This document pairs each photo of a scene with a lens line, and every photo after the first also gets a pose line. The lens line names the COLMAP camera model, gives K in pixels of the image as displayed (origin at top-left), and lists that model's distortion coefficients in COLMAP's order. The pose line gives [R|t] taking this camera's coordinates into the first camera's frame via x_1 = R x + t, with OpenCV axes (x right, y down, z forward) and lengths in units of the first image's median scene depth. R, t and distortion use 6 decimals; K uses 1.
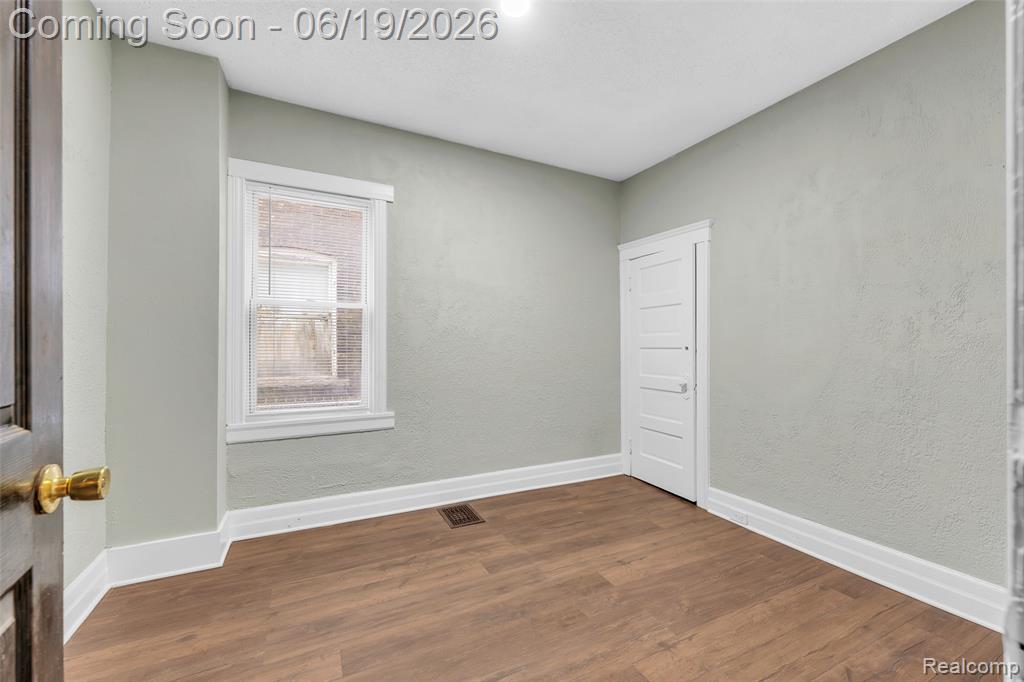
lens RADIAL K [[410.6, 0, 511.9], [0, 410.6, 336.9], [0, 0, 1]] dist [0.000265, 0.000142]
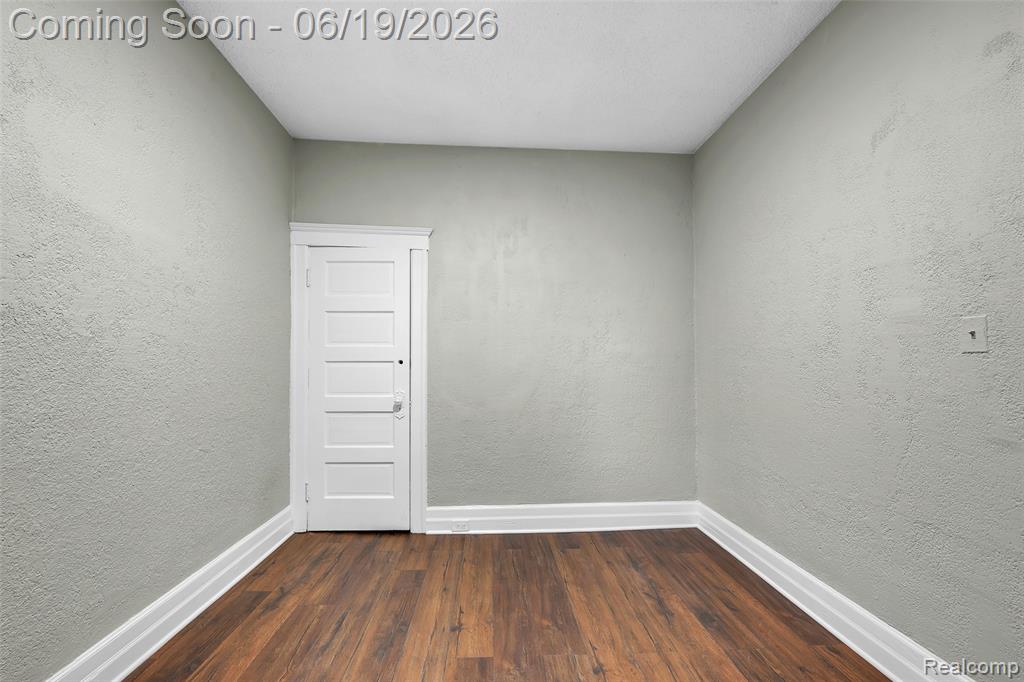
lens RADIAL K [[416.7, 0, 513.0], [0, 416.7, 345.2], [0, 0, 1]] dist [-0.000412, -0.000069]
pose [[0.395928, 0.038076, 0.917492, -0.360232], [-0.021599, 0.999250, -0.032148, 0.017591], [-0.918027, -0.007089, 0.396454, 0.462321]]
